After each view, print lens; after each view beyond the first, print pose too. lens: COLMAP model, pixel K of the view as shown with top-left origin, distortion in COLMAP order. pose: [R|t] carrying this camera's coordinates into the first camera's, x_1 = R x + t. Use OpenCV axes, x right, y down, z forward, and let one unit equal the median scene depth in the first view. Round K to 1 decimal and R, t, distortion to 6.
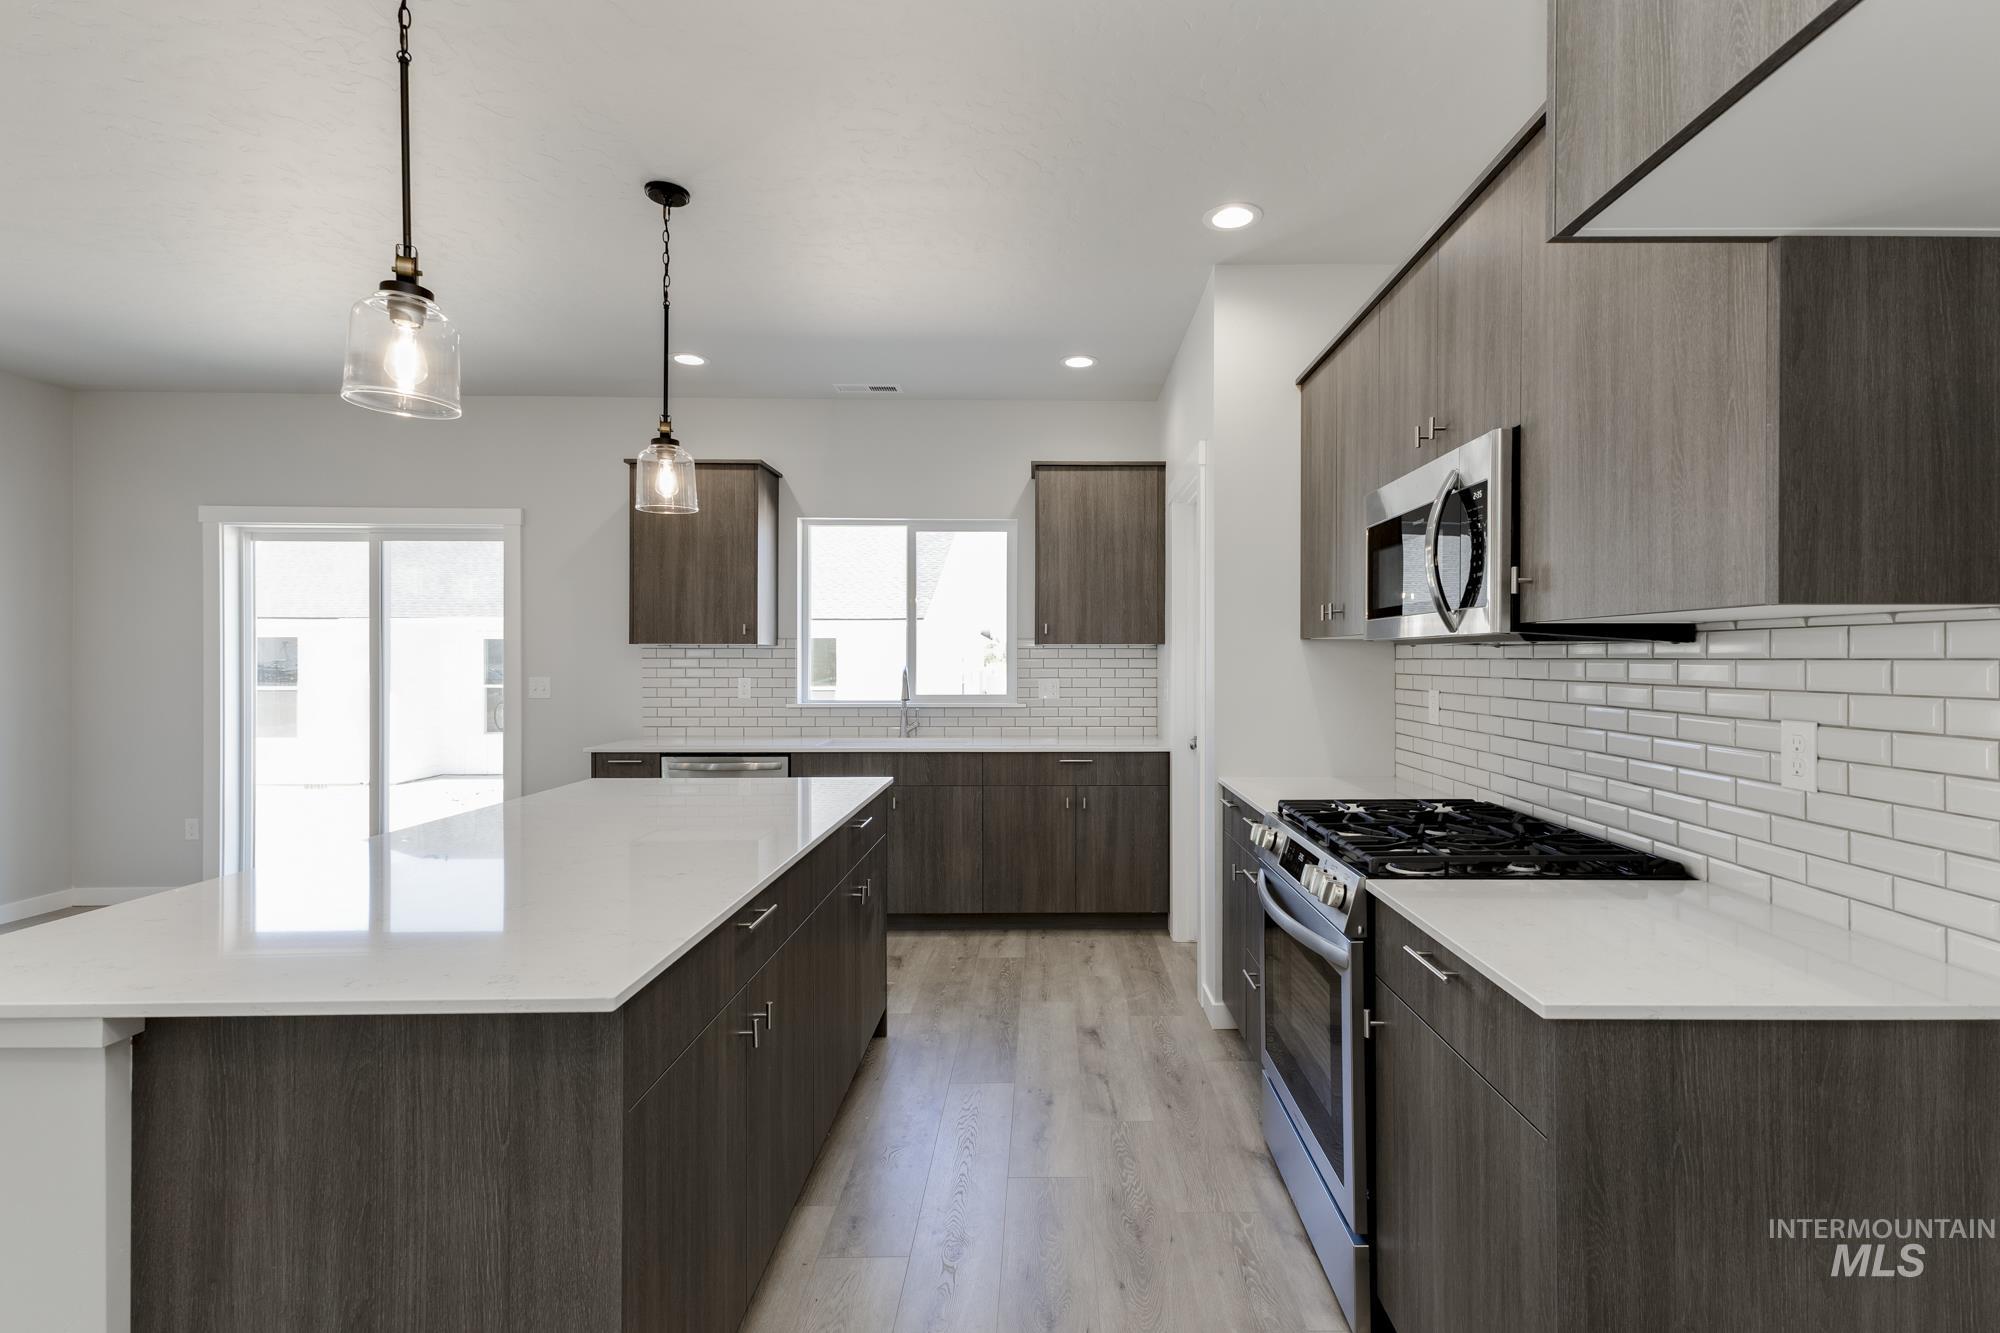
lens RADIAL K [[919.0, 0, 1056.2], [0, 919.0, 660.2], [0, 0, 1]] dist [0.008201, 0.000007]
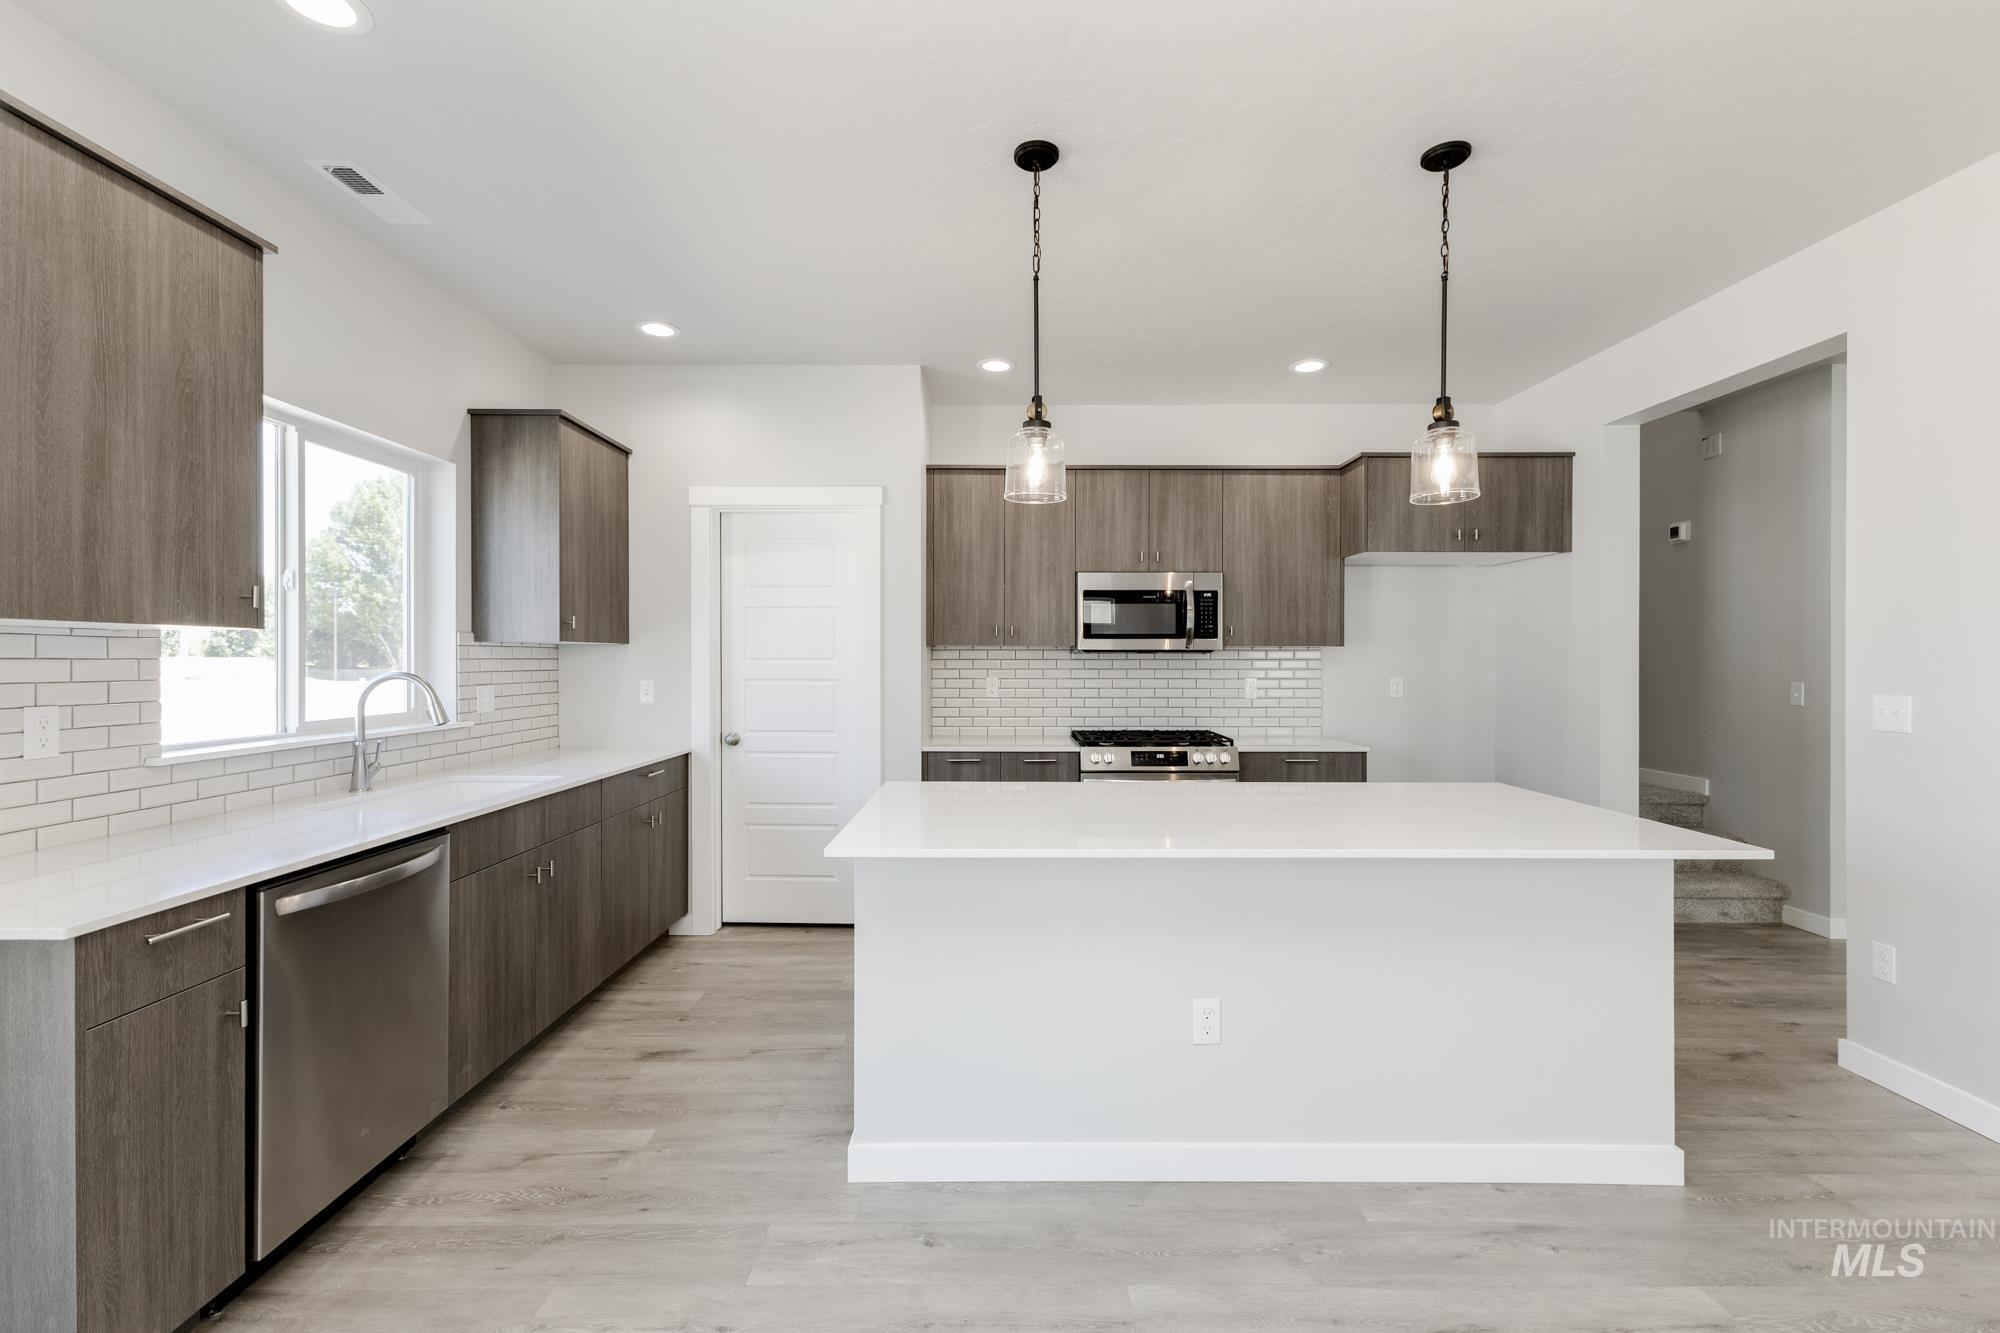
lens RADIAL K [[867.2, 0, 999.7], [0, 867.2, 661.6], [0, 0, 1]] dist [0.007885, -0.000153]
pose [[0.014987, -0.003778, 0.999881, -0.772923], [0.001131, 0.999992, 0.003761, -0.002152], [-0.999887, 0.001074, 0.014992, 0.612171]]
